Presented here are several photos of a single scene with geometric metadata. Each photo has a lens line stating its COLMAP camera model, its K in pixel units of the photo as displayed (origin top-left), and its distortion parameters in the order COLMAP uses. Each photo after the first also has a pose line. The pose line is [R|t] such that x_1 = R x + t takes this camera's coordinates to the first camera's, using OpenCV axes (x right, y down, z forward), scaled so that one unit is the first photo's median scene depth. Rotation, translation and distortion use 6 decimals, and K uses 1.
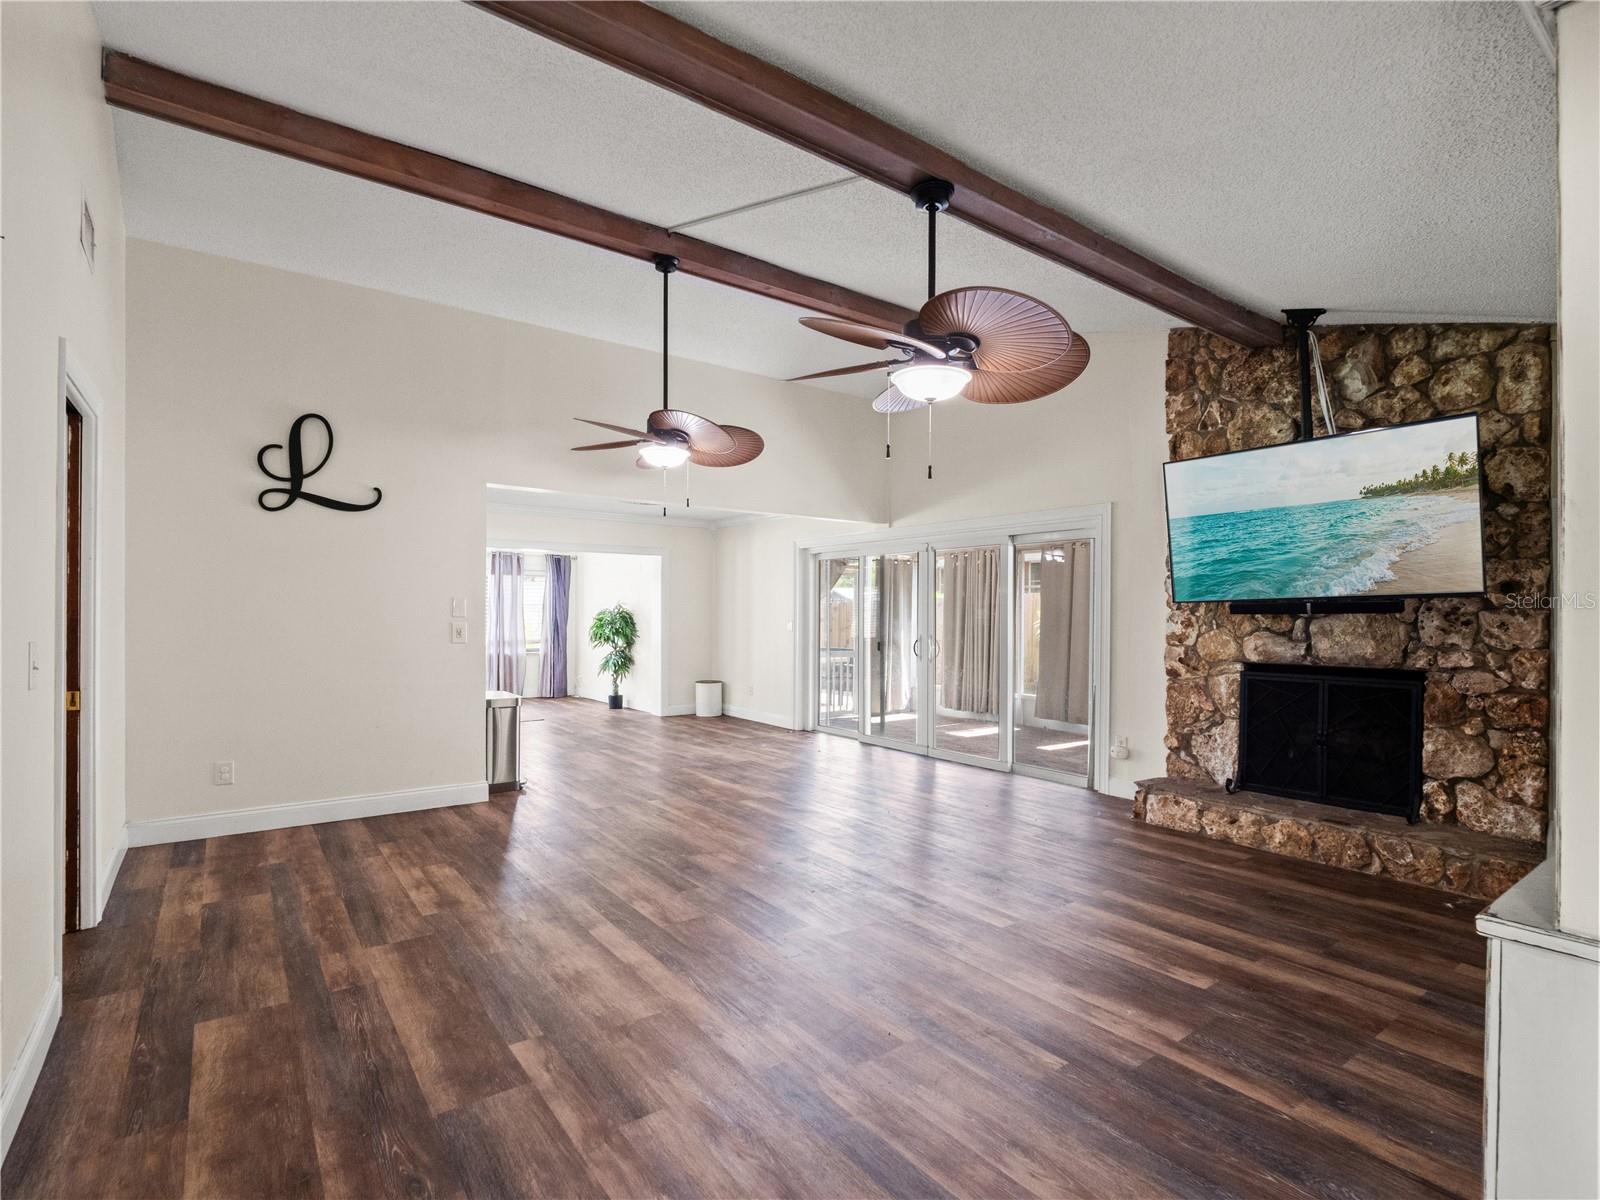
lens RADIAL K [[781.6, 0, 805.7], [0, 781.6, 616.2], [0, 0, 1]] dist [-0.002465, -0.013534]
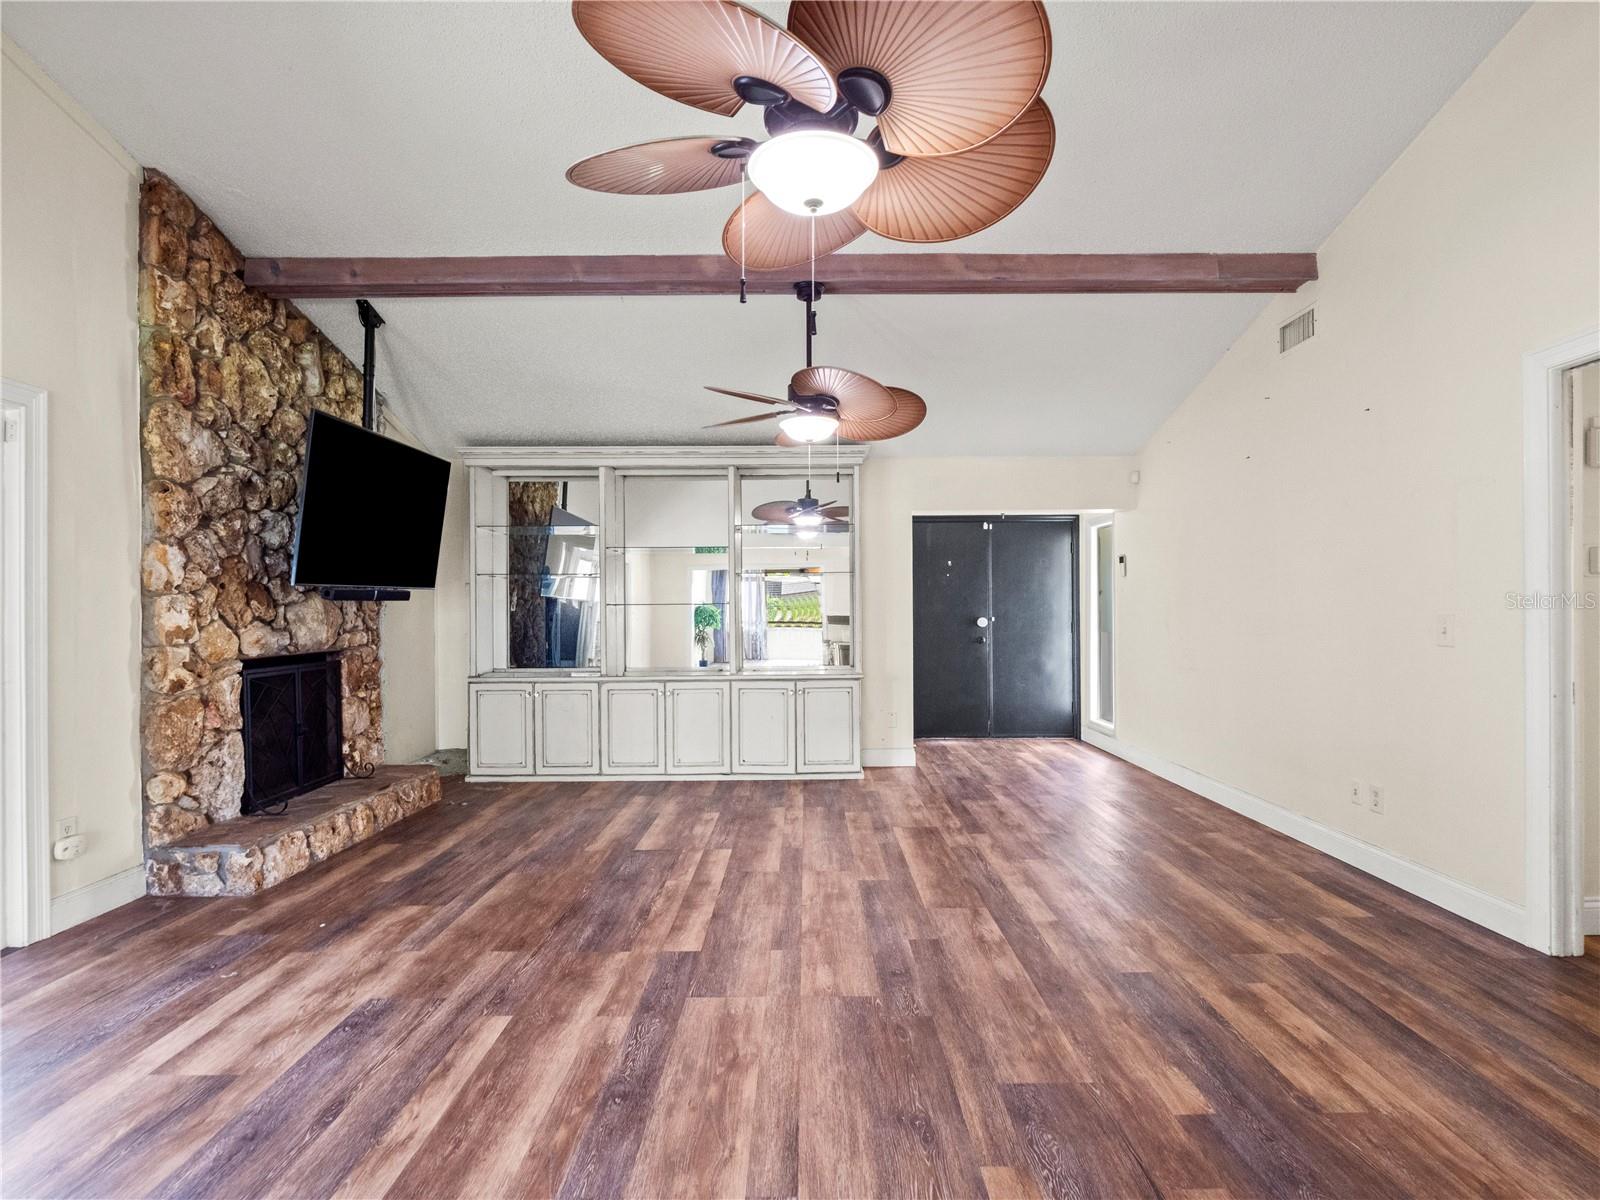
lens RADIAL K [[800.9, 0, 809.5], [0, 800.9, 612.6], [0, 0, 1]] dist [-0.002985, -0.007315]
pose [[-0.804772, -0.002597, 0.593578, -0.457124], [0.003539, 0.999952, 0.009173, 0.004858], [-0.593573, 0.009483, -0.804724, 1.460215]]
